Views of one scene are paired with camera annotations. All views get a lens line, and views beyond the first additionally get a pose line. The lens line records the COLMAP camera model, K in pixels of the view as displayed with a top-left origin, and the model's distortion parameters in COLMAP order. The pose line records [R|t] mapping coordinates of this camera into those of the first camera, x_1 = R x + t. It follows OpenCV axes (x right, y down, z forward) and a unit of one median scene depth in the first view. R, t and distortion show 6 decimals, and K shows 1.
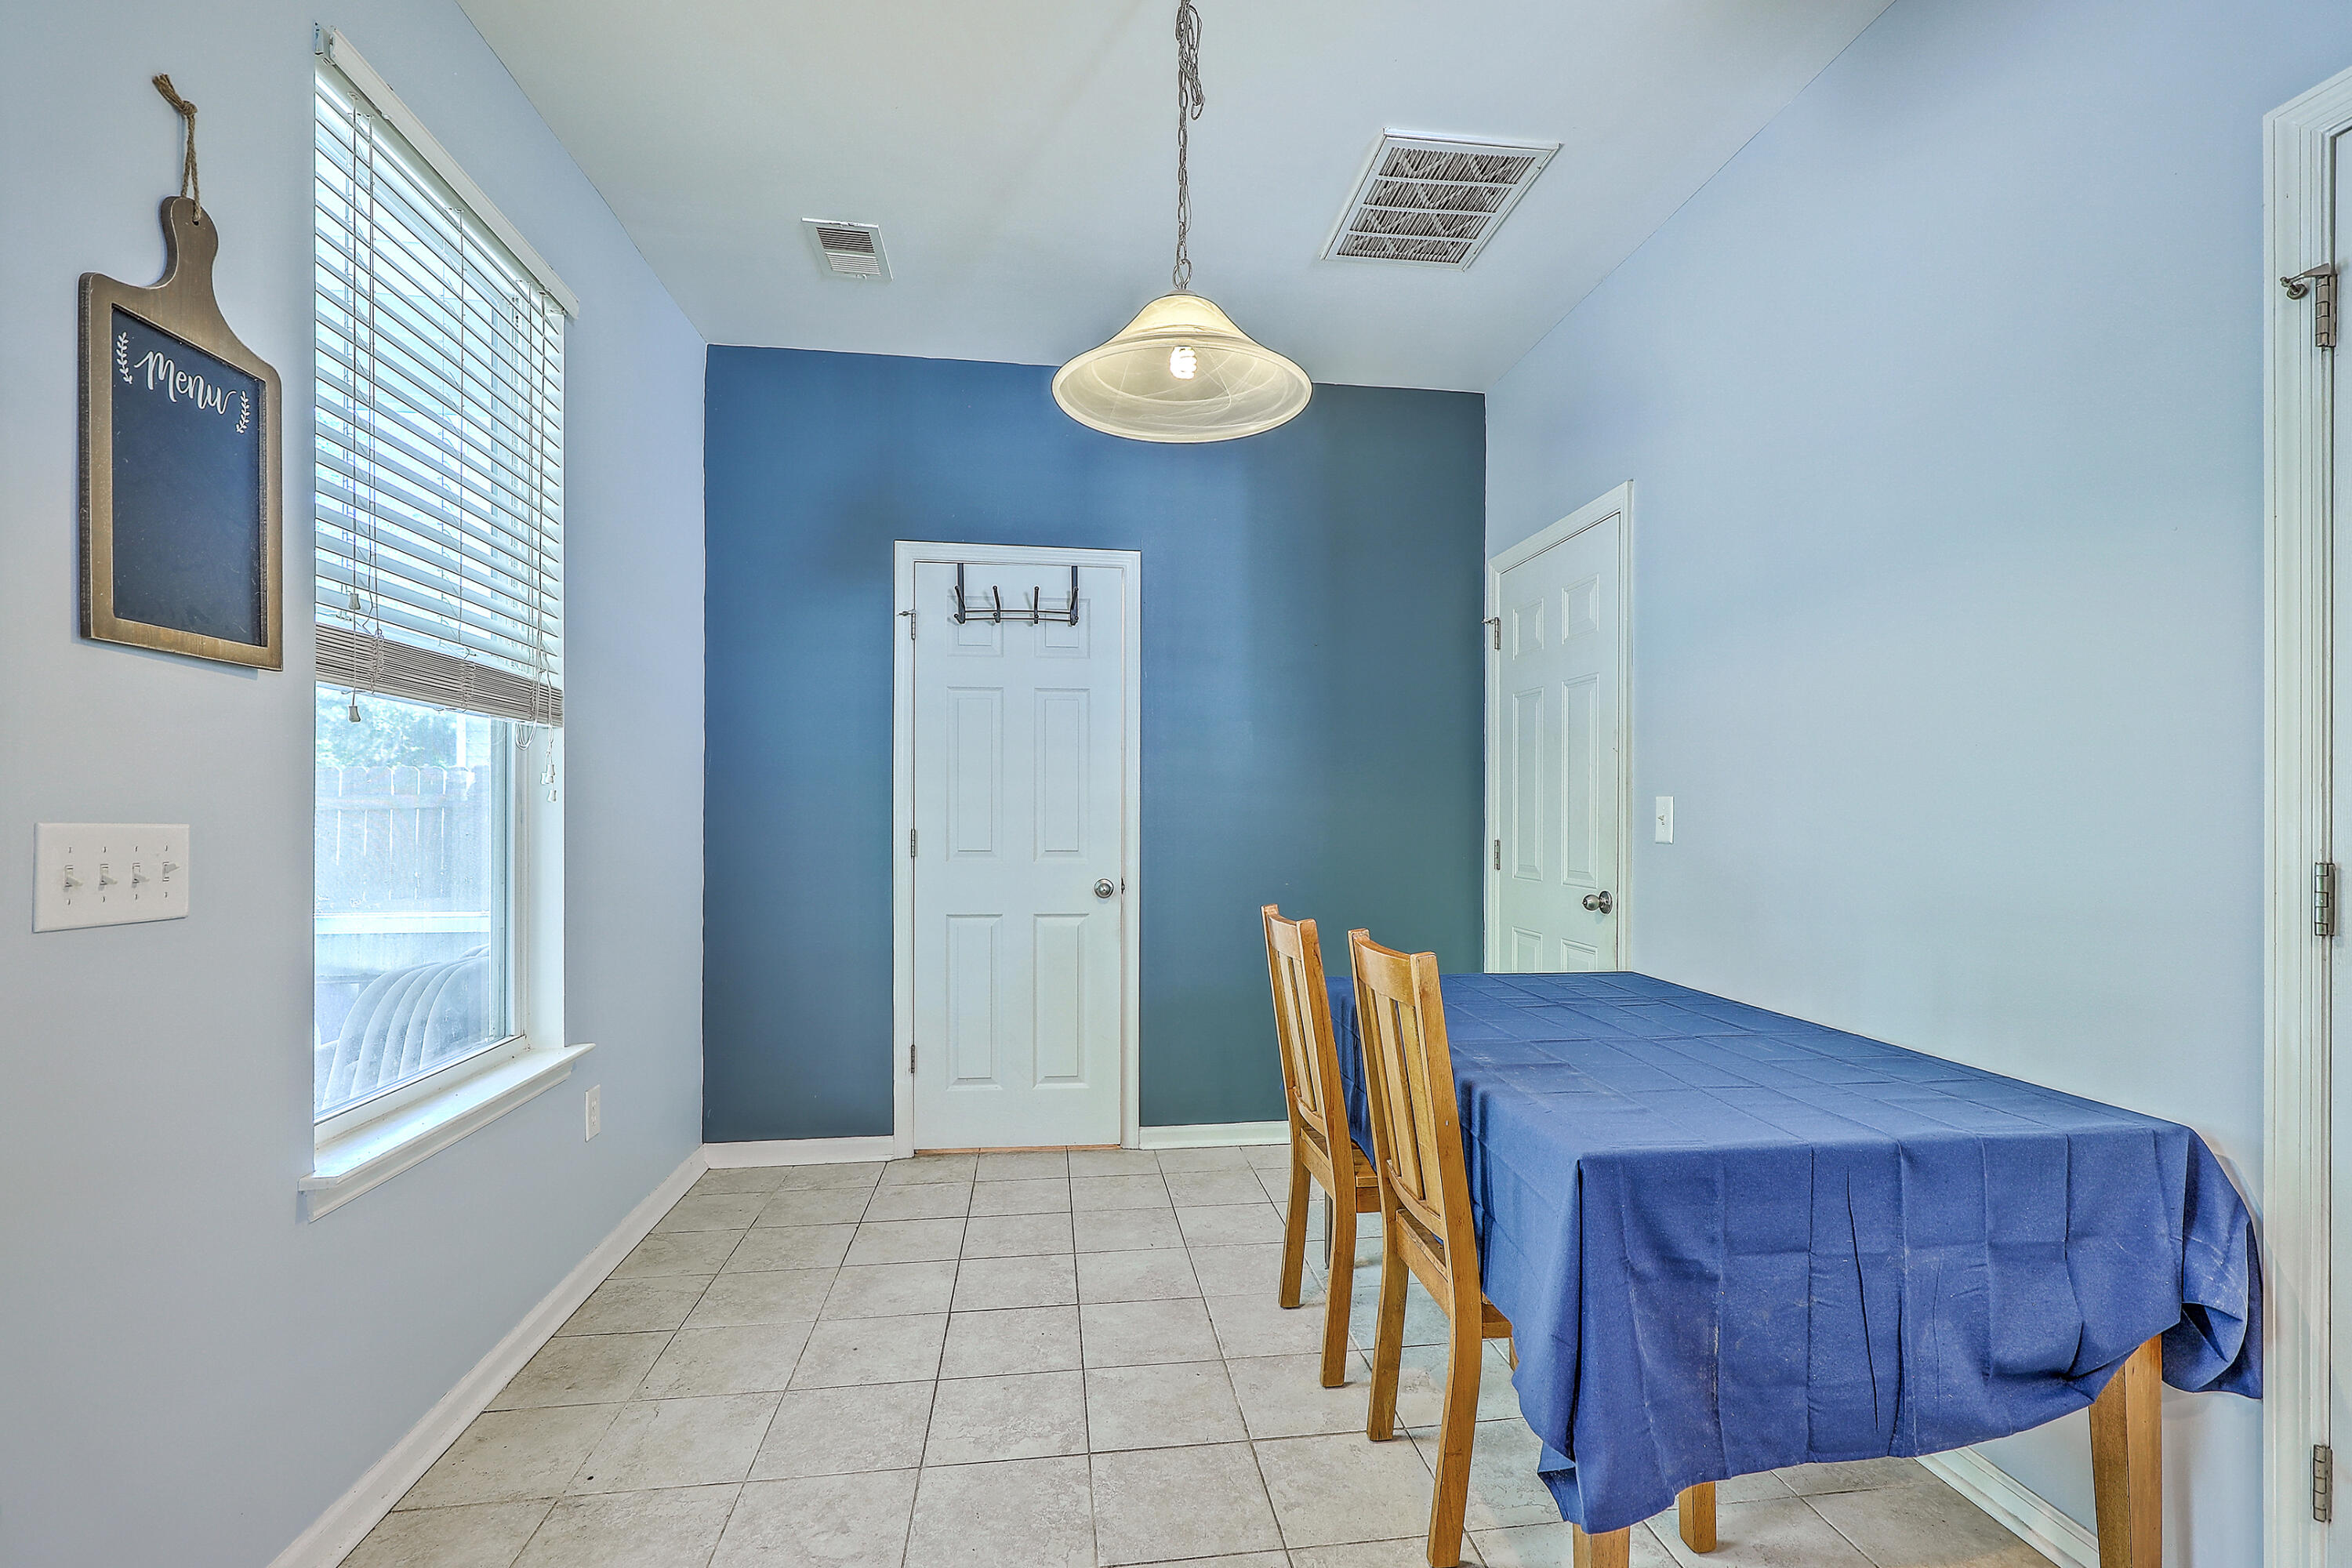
lens RADIAL K [[1084.7, 0, 1194.6], [0, 1084.7, 815.1], [0, 0, 1]] dist [0.003645, 0.000968]
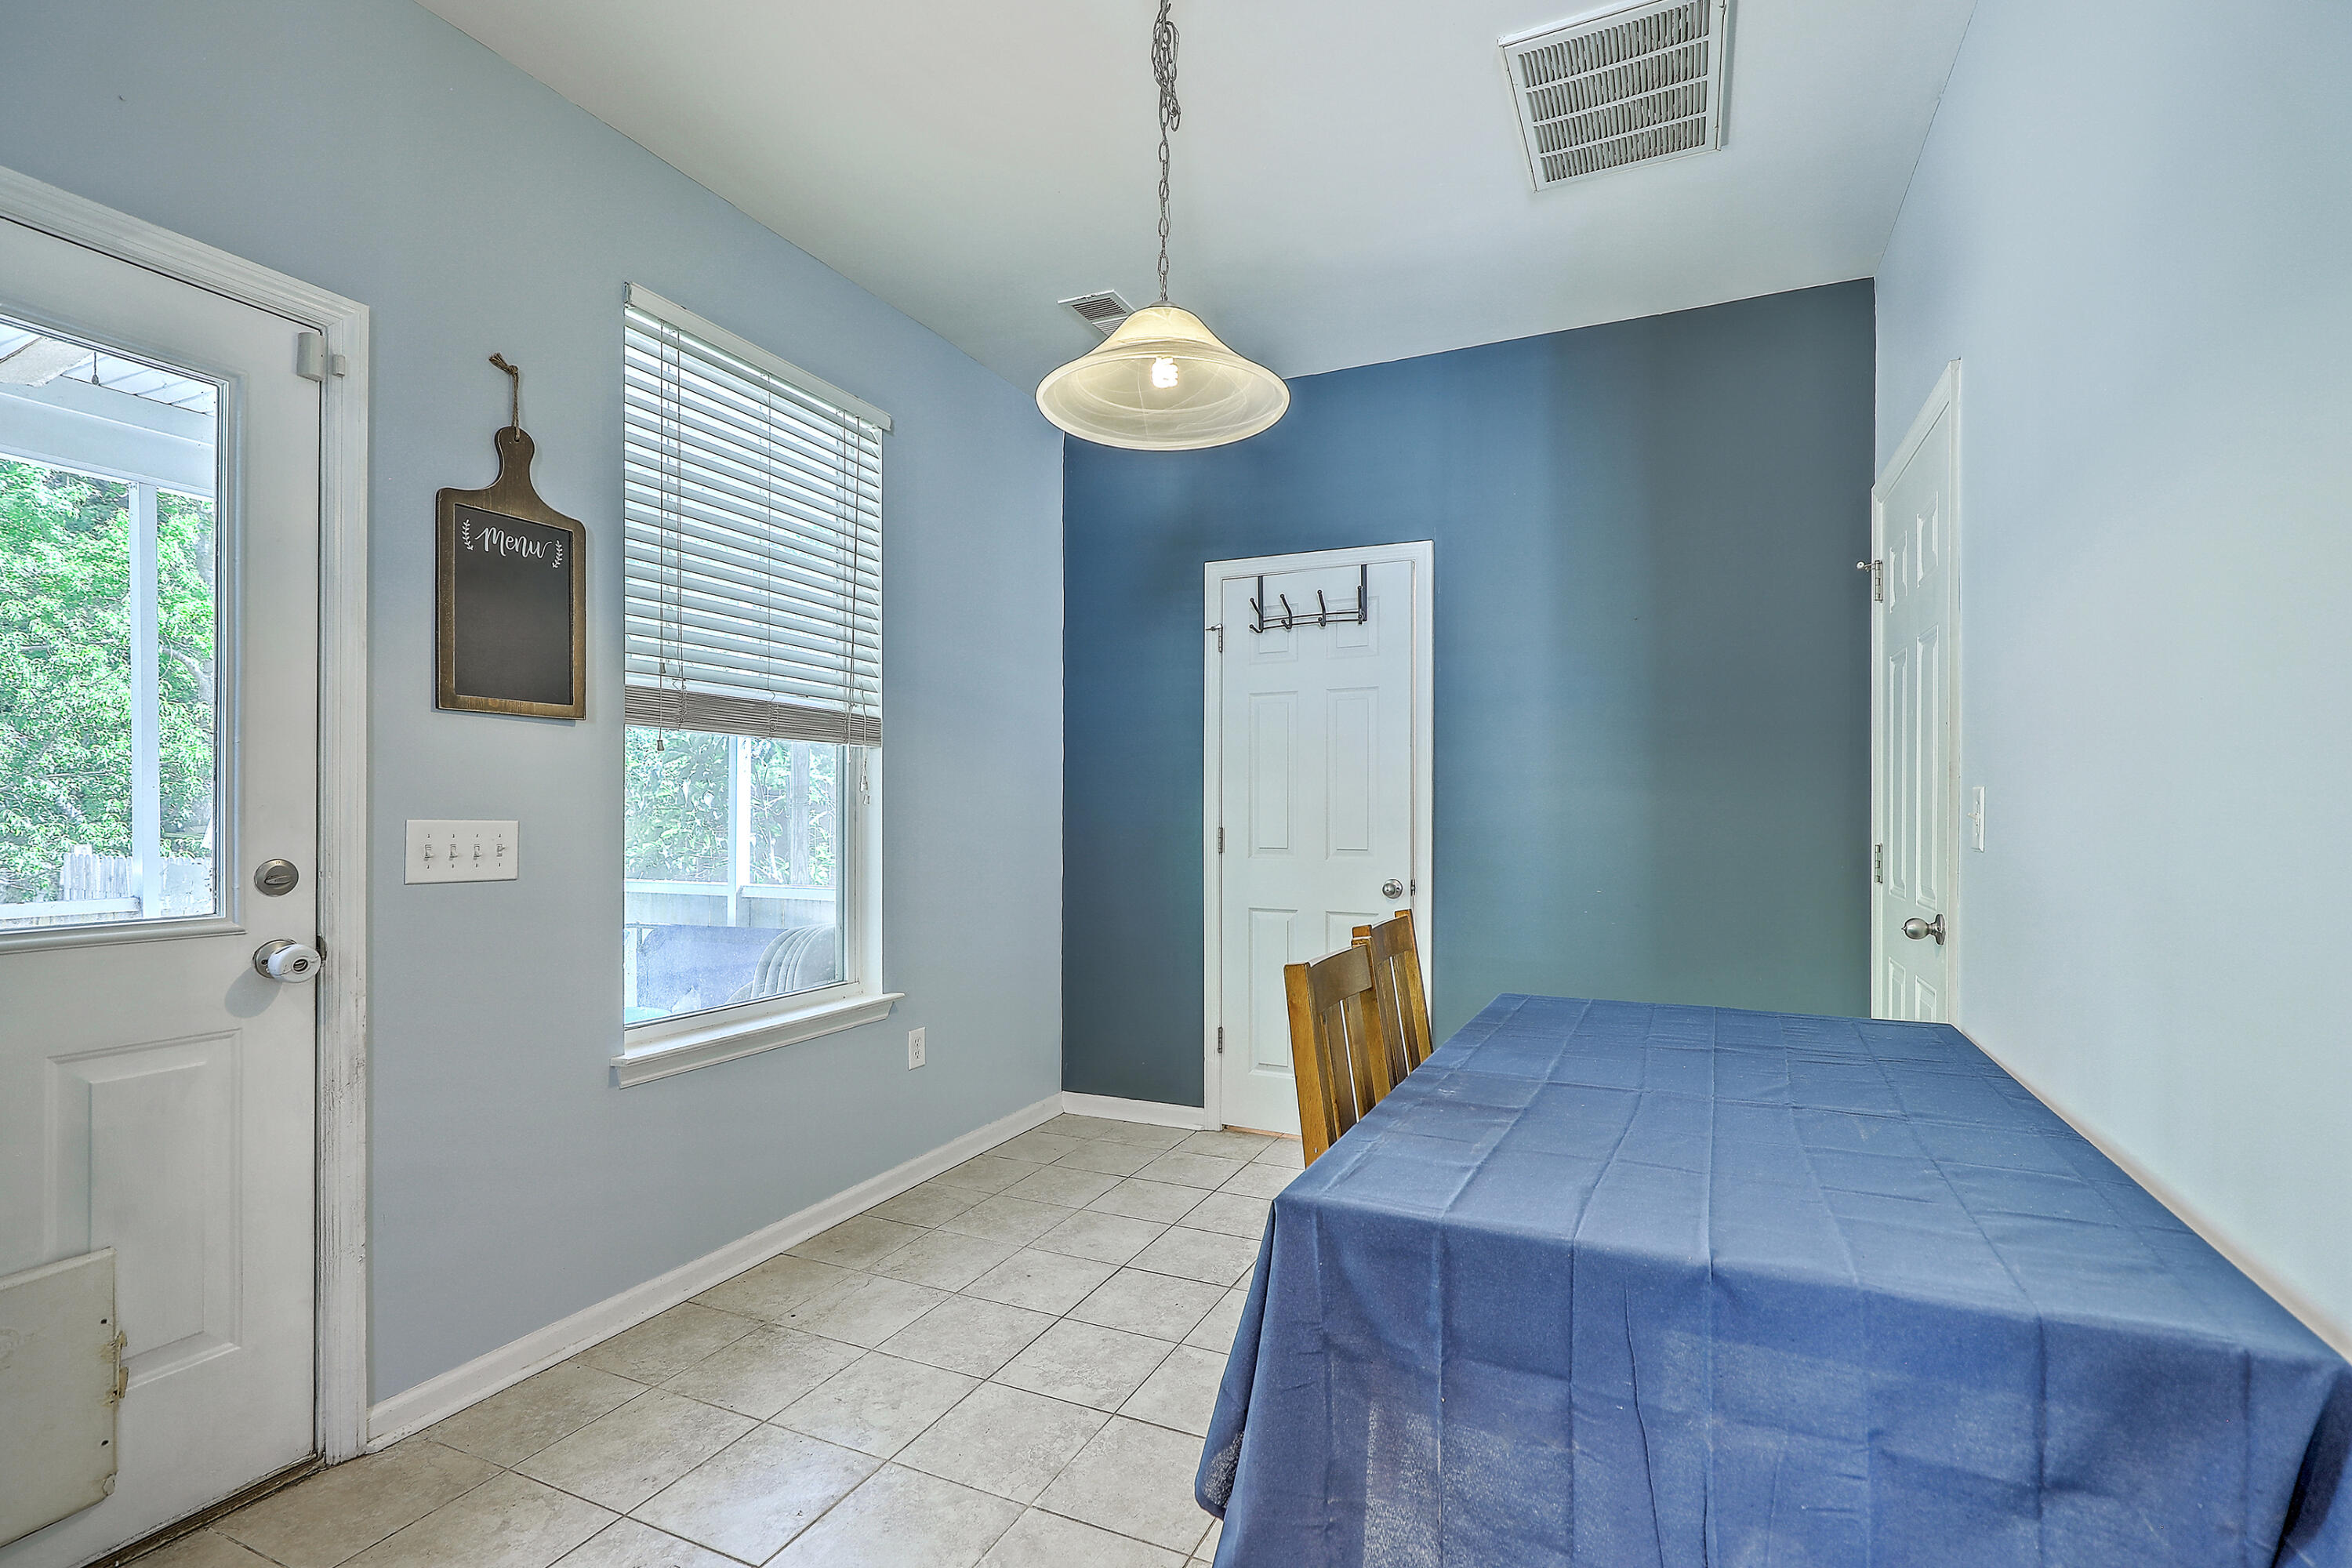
lens RADIAL K [[1071.2, 0, 1185.6], [0, 1071.2, 814.9], [0, 0, 1]] dist [0.002359, -0.000139]
pose [[0.841798, -0.001343, -0.539791, 0.488774], [0.001500, 0.999999, -0.000150, 0.000771], [0.539791, -0.000683, 0.841799, 0.141777]]
